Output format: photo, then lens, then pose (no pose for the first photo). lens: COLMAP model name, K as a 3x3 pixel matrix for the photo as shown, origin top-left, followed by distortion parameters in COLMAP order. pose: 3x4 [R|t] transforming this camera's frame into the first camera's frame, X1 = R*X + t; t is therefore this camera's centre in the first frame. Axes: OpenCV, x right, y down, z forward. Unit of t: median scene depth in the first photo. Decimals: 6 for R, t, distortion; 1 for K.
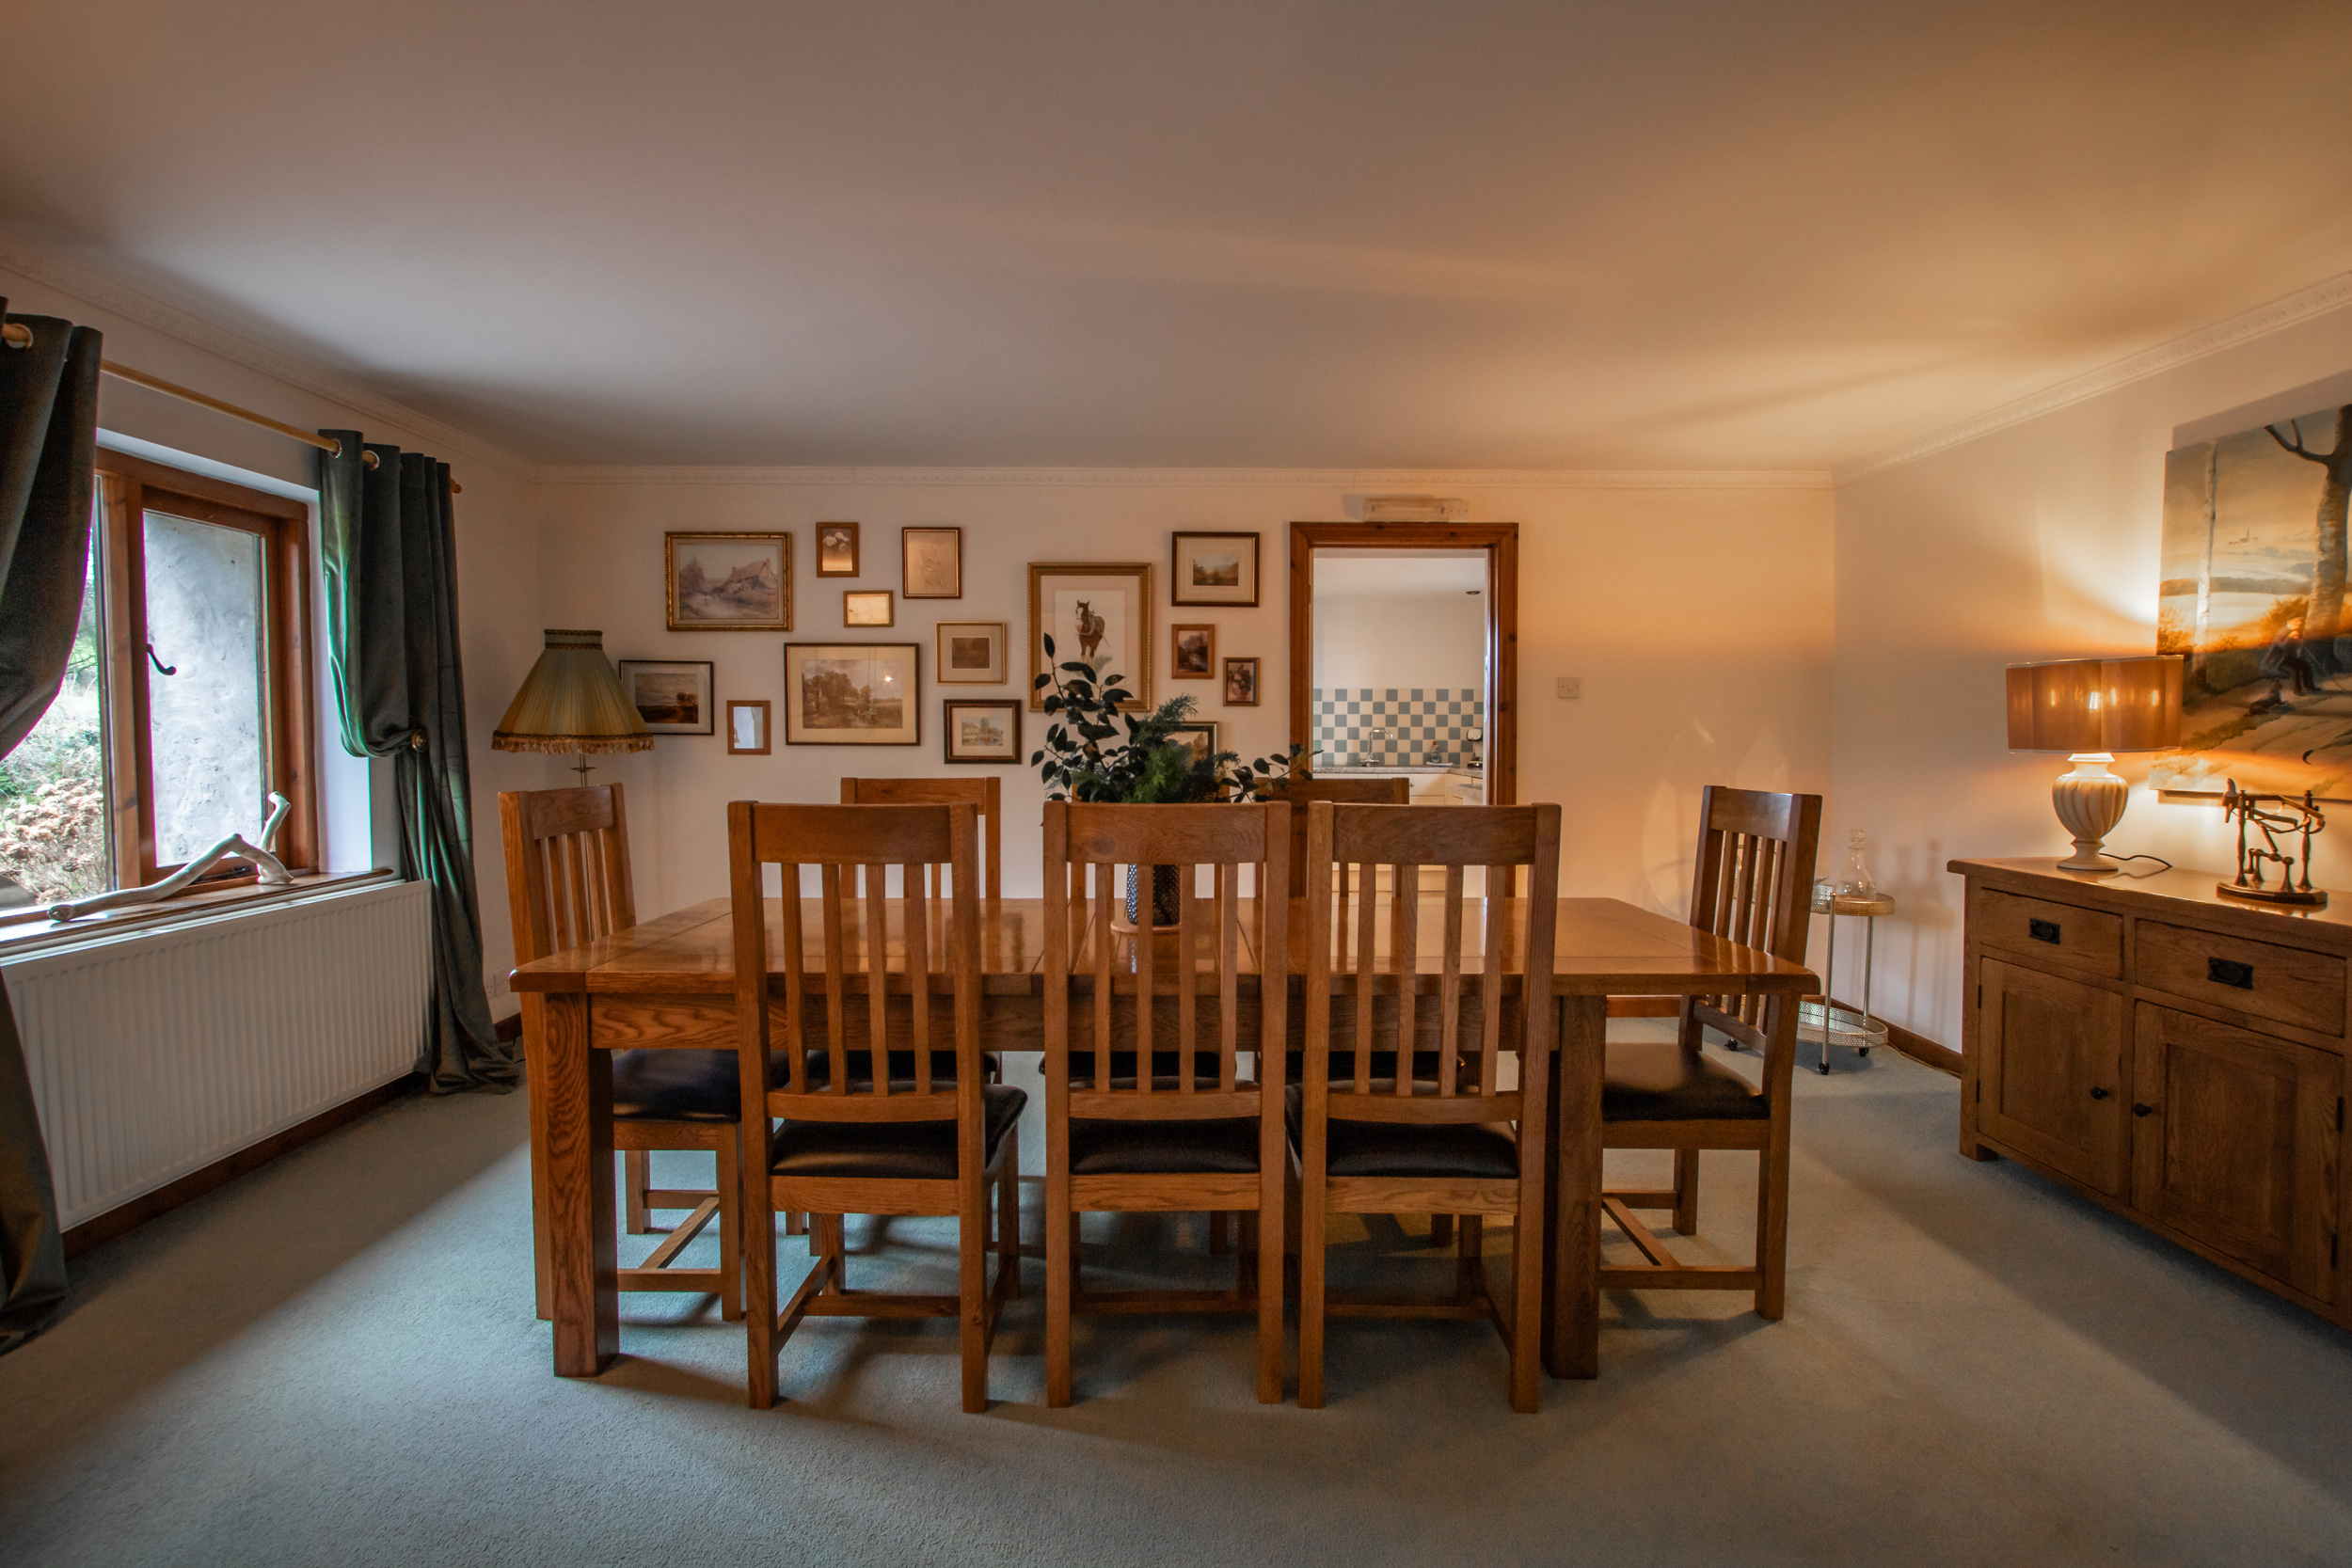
lens RADIAL K [[1121.7, 0, 1149.8], [0, 1121.7, 772.2], [0, 0, 1]] dist [-0.002648, 0.000115]
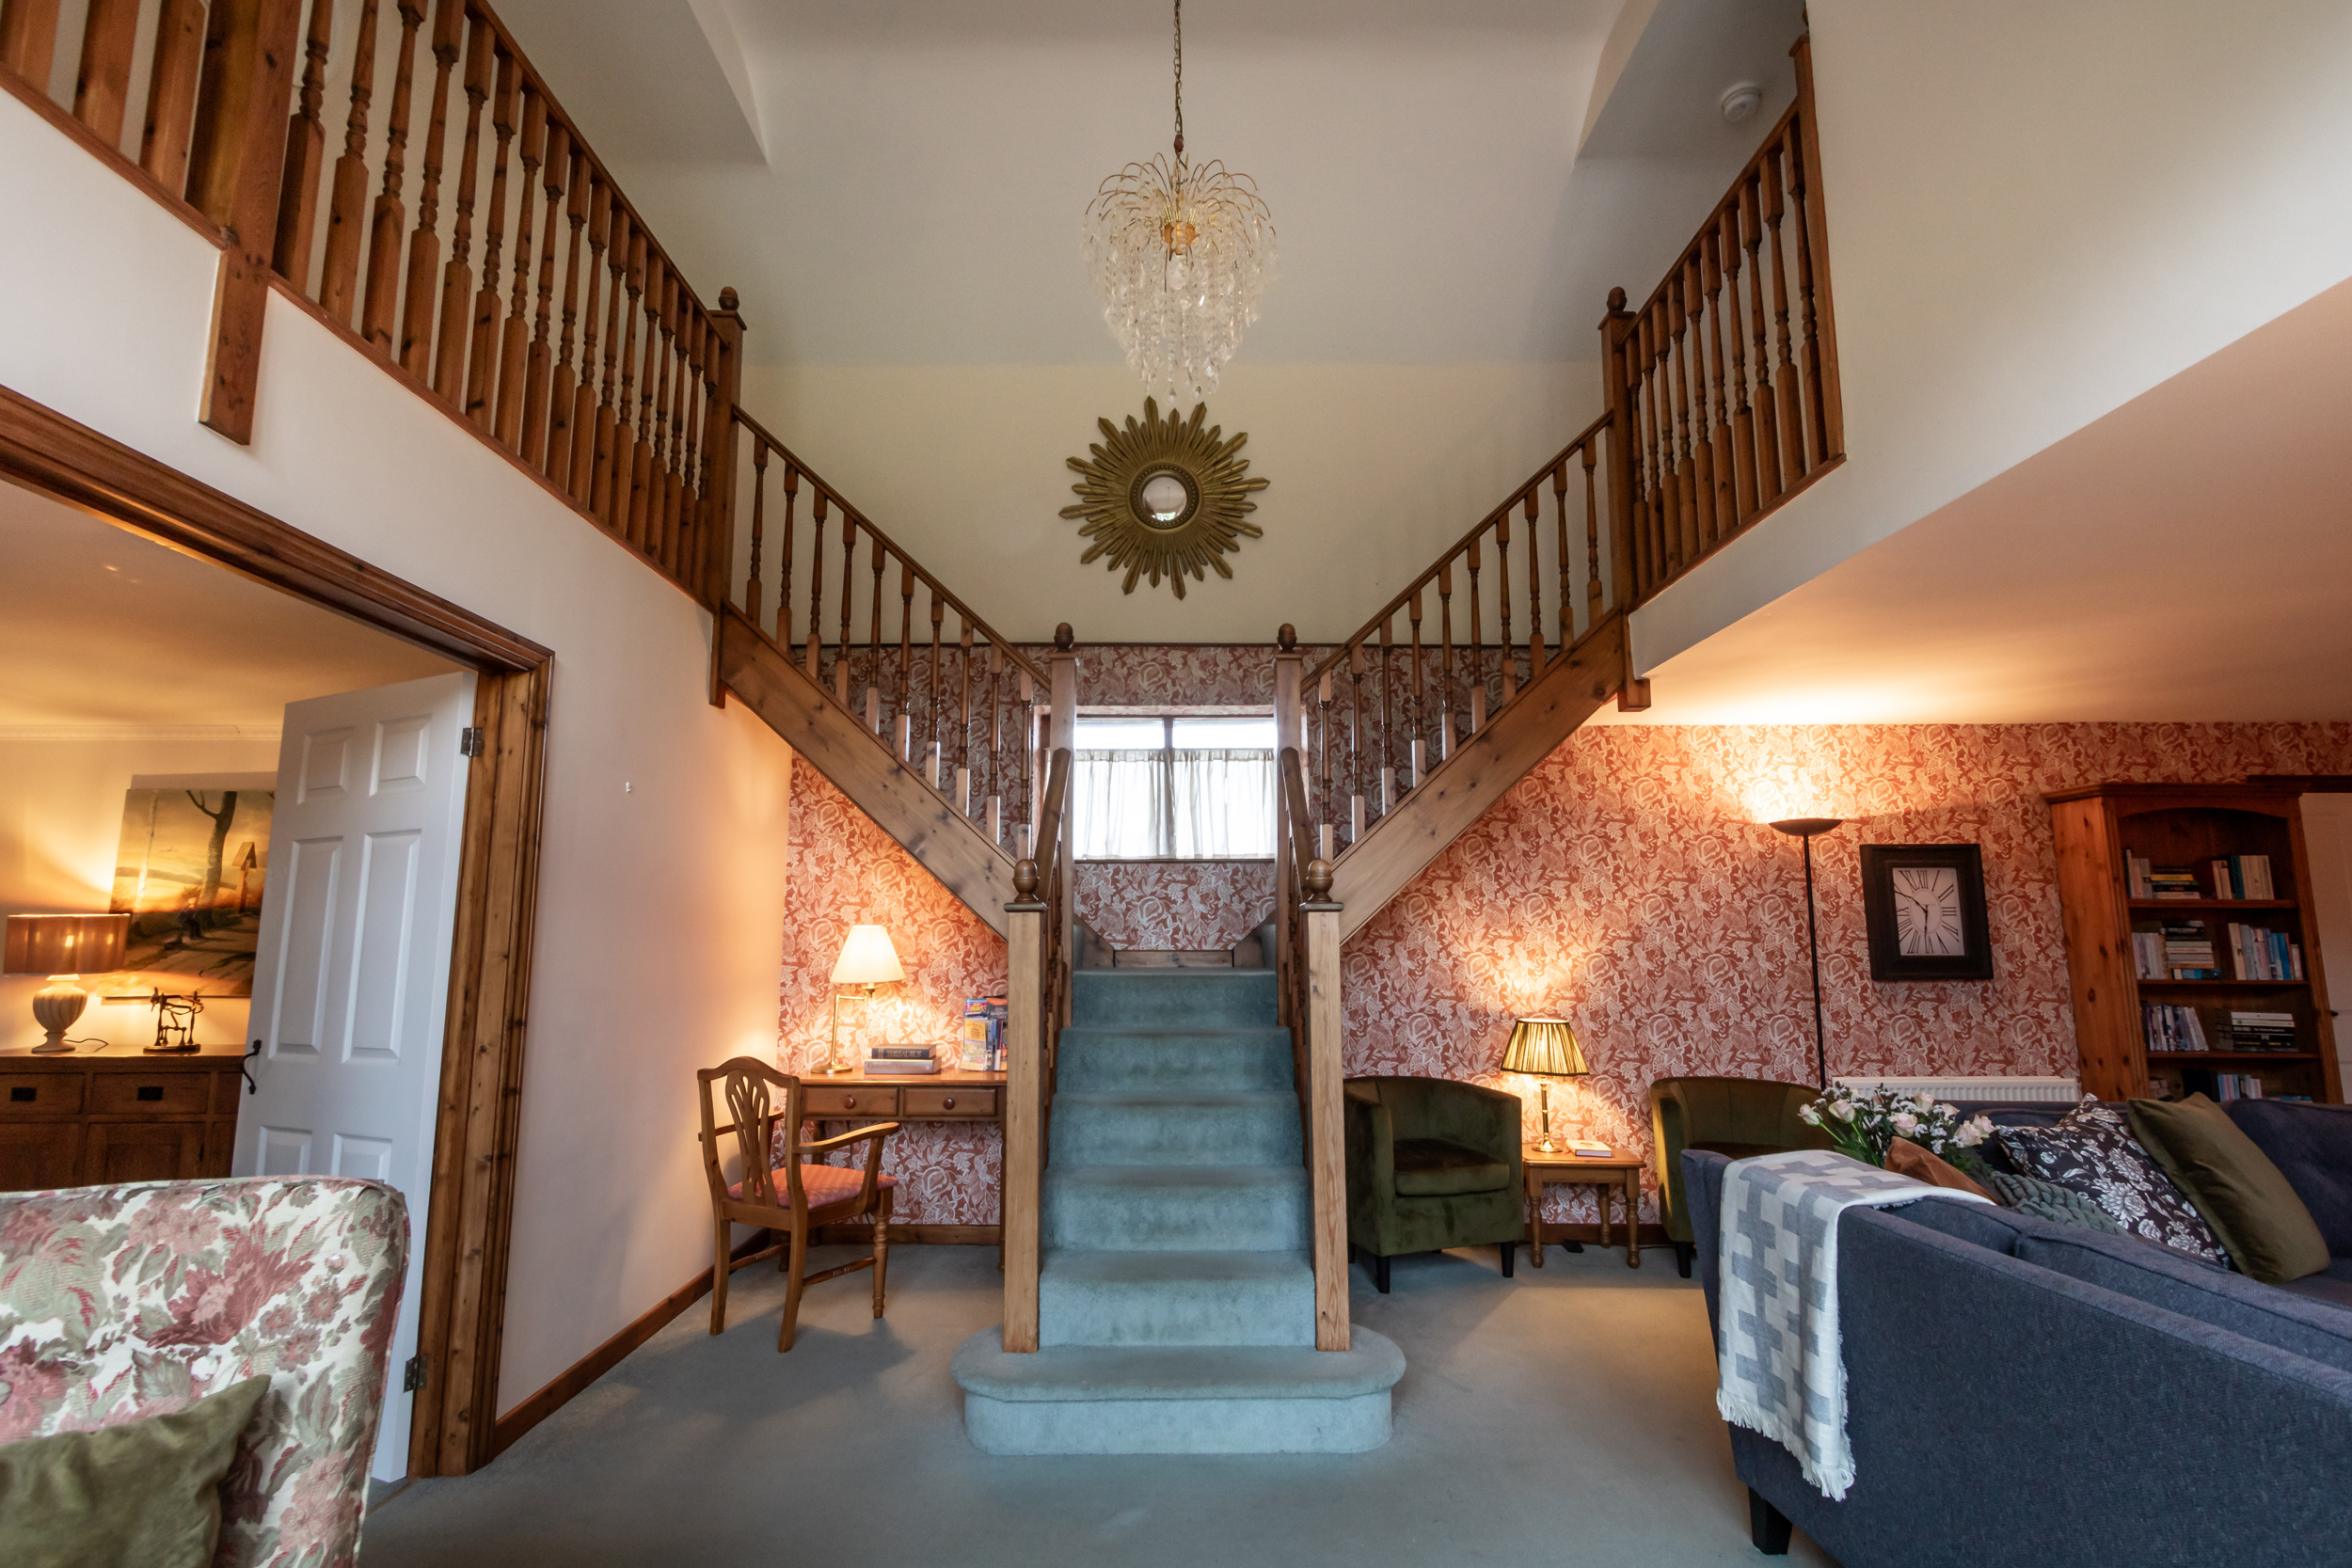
lens RADIAL K [[1070.9, 0, 1143.4], [0, 1070.9, 797.7], [0, 0, 1]] dist [-0.001120, 0.000182]
pose [[0.016290, 0.139174, 0.990134, -0.660749], [0.041495, 0.989318, -0.139742, 0.010037], [-0.999006, 0.043363, 0.010341, -0.541121]]
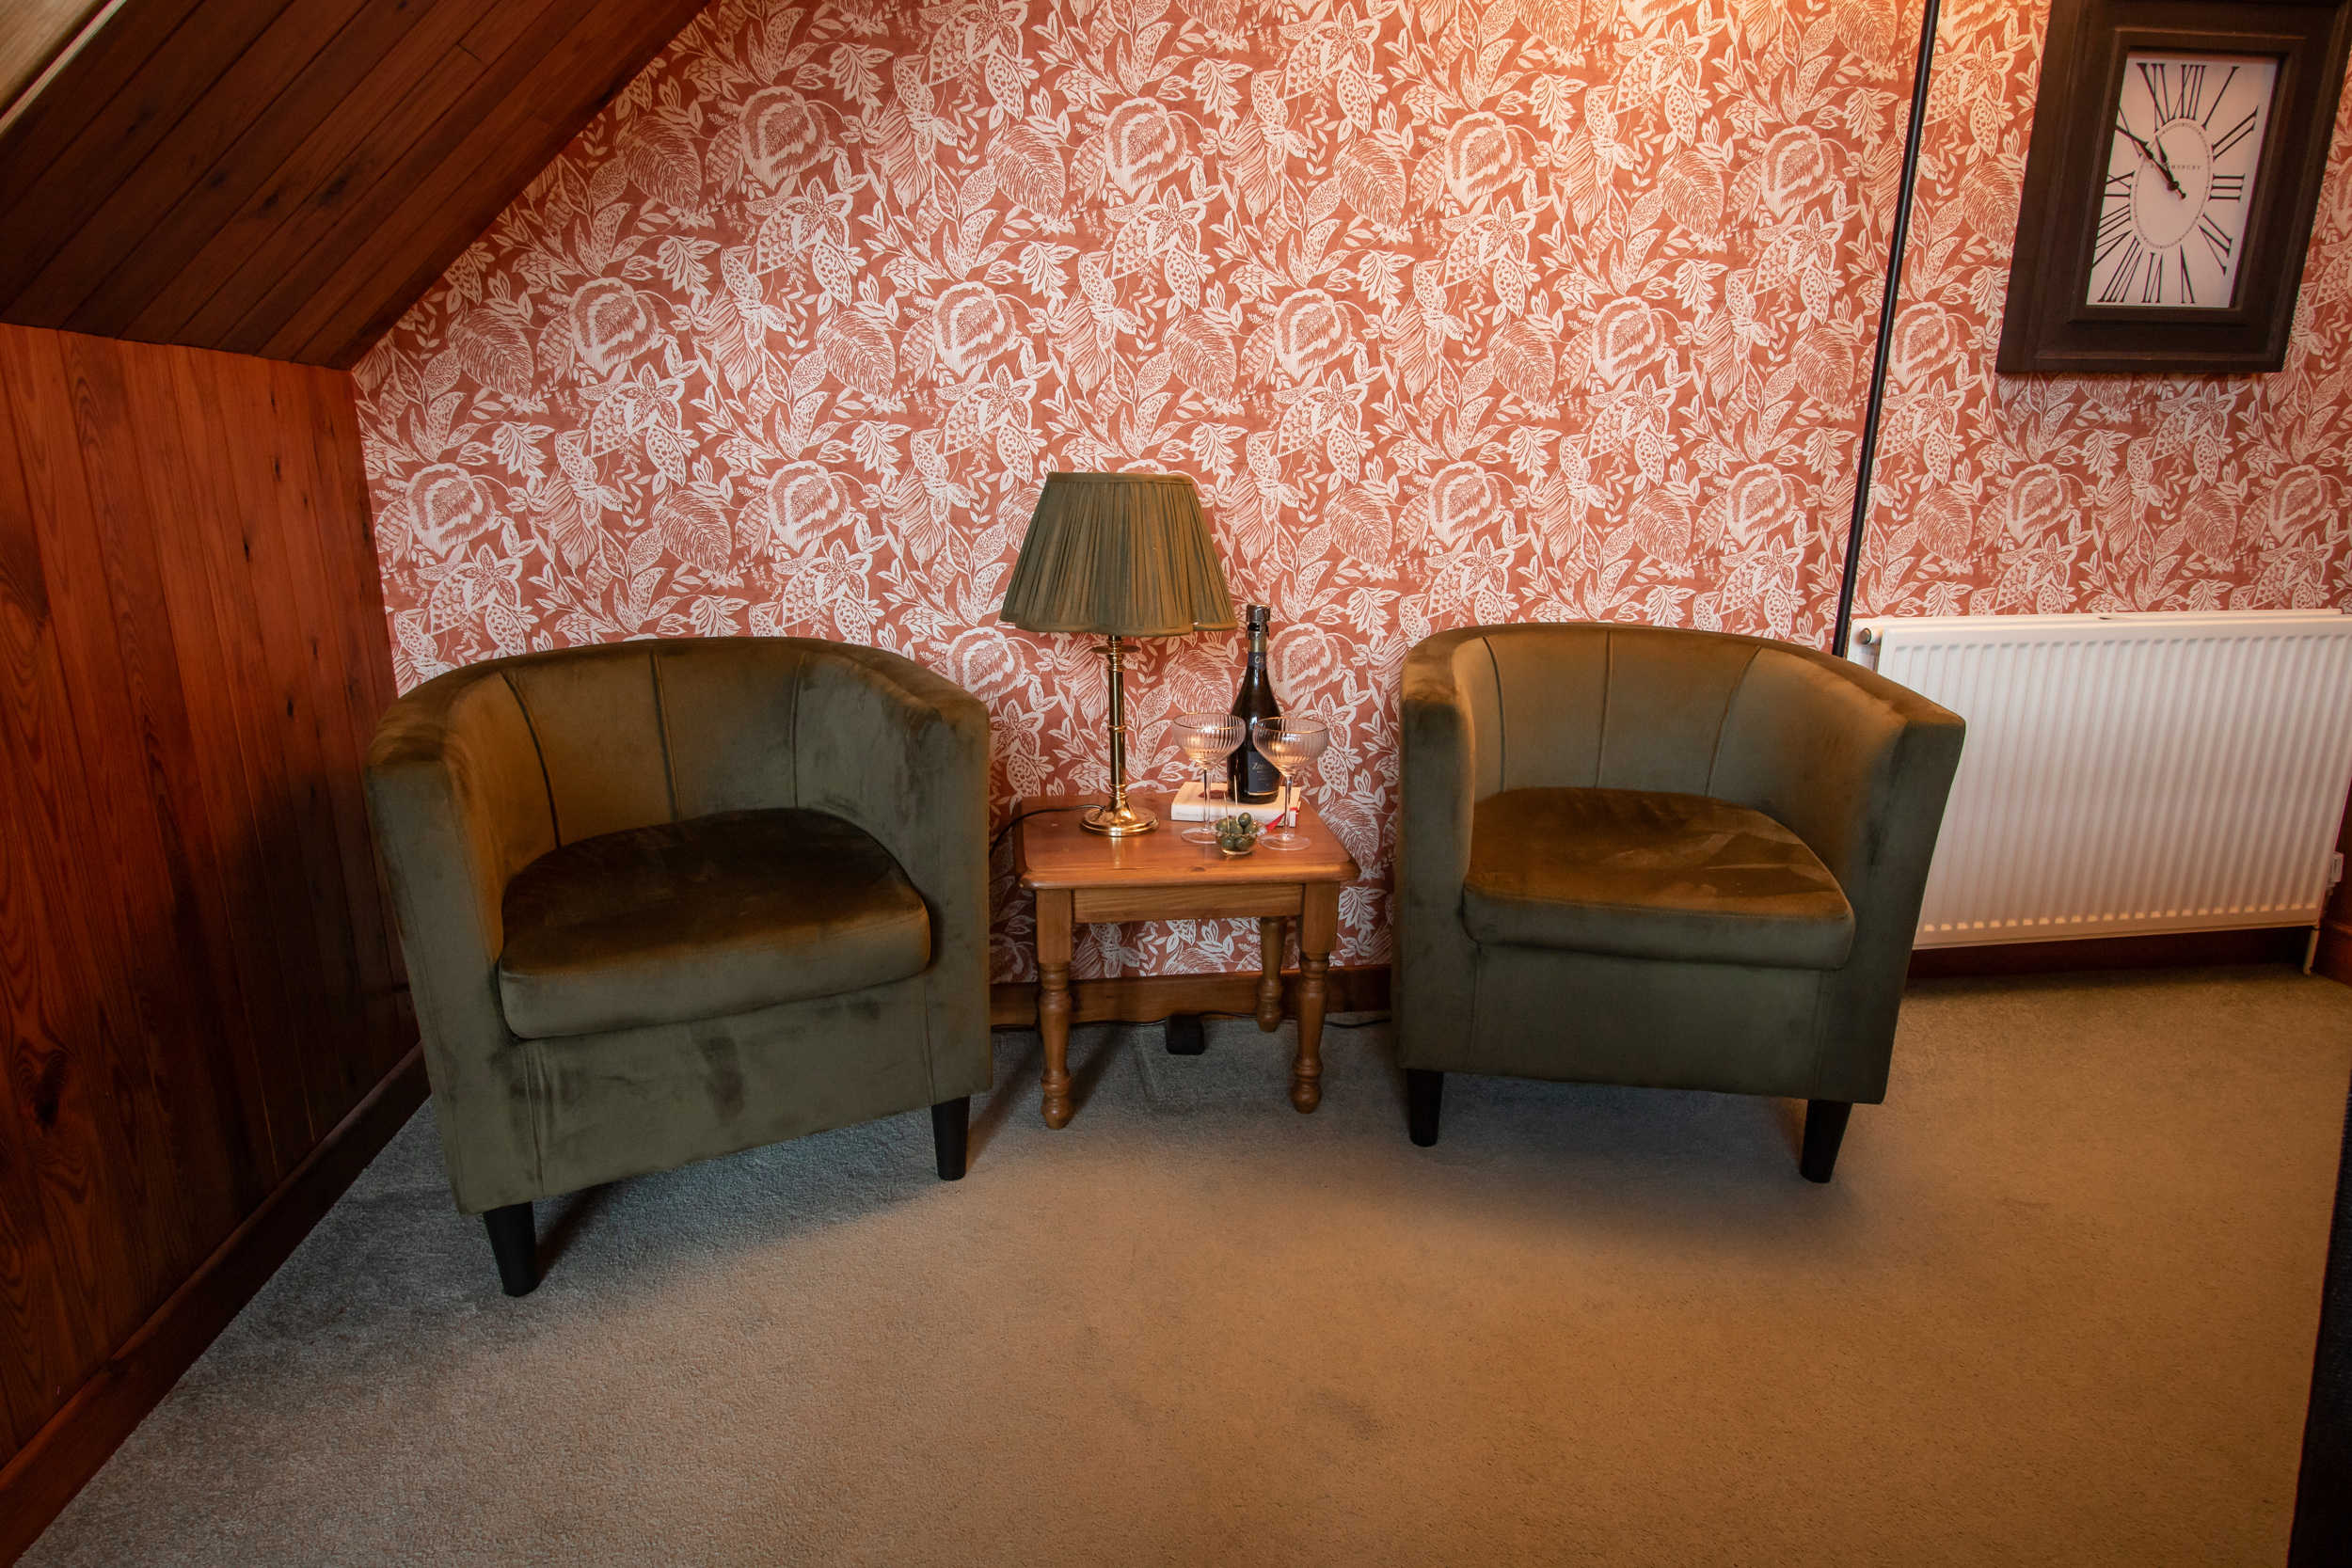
lens RADIAL K [[1201.5, 0, 1169.2], [0, 1201.5, 748.9], [0, 0, 1]] dist [-0.013159, 0.000677]
pose [[-0.112493, -0.235598, 0.965318, 0.240423], [0.042588, 0.969449, 0.241569, 0.116024], [-0.992739, 0.068286, -0.099022, -1.003114]]
